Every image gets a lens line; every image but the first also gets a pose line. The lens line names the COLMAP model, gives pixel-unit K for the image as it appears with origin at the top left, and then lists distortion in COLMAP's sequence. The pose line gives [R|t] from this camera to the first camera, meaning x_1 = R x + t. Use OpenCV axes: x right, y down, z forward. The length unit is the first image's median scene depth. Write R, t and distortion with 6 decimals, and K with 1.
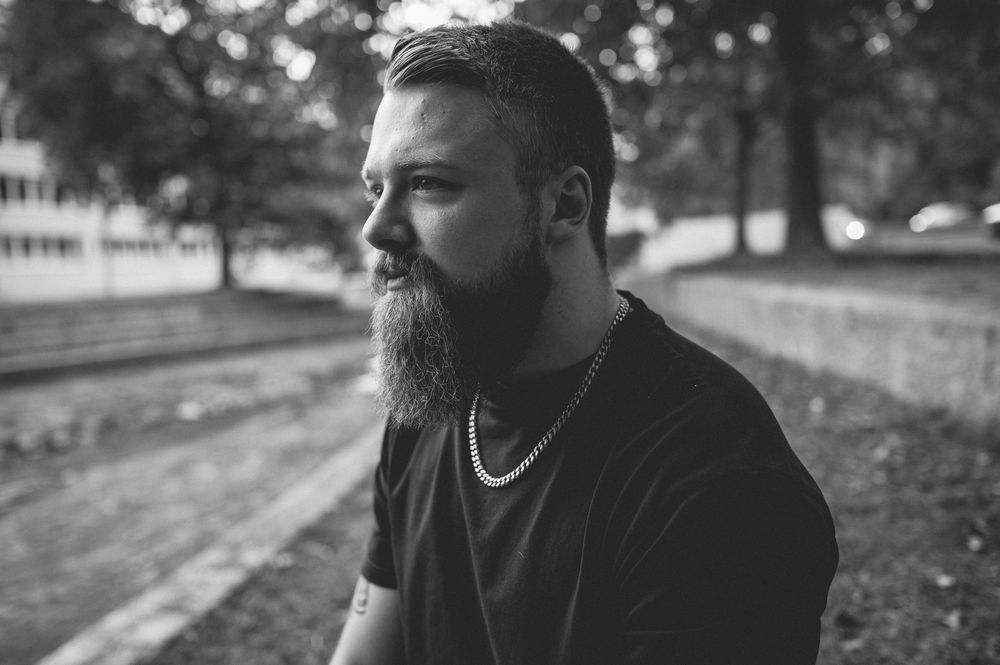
lens RADIAL K [[959.4, 0, 504.2], [0, 959.4, 331.4], [0, 0, 1]] dist [0.000059, 0.000000]
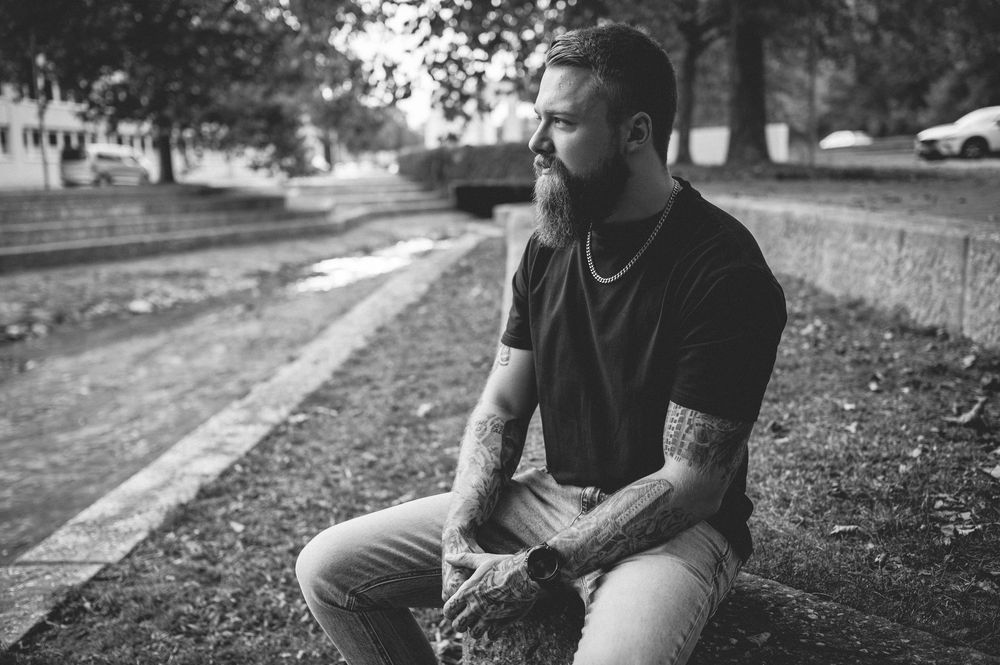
lens RADIAL K [[959.4, 0, 482.6], [0, 959.4, 350.1], [0, 0, 1]] dist [0.000059, 0.000000]
pose [[0.998561, 0.021577, 0.049102, -0.030577], [-0.027042, 0.993168, 0.113520, 0.008421], [-0.046317, -0.114685, 0.992322, -0.075220]]
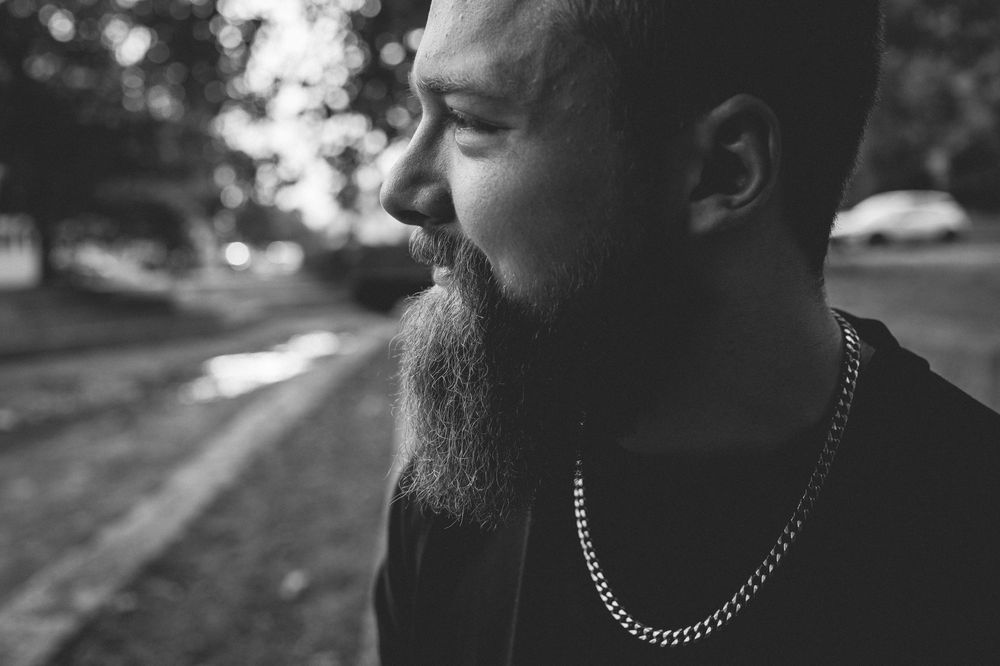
lens RADIAL K [[959.4, 0, 502.3], [0, 959.4, 329.7], [0, 0, 1]] dist [0.000059, 0.000000]
pose [[0.986371, 0.011016, 0.164166, -0.017723], [-0.009943, 0.999924, -0.007356, -0.001750], [-0.164235, 0.005623, 0.986405, 0.042486]]
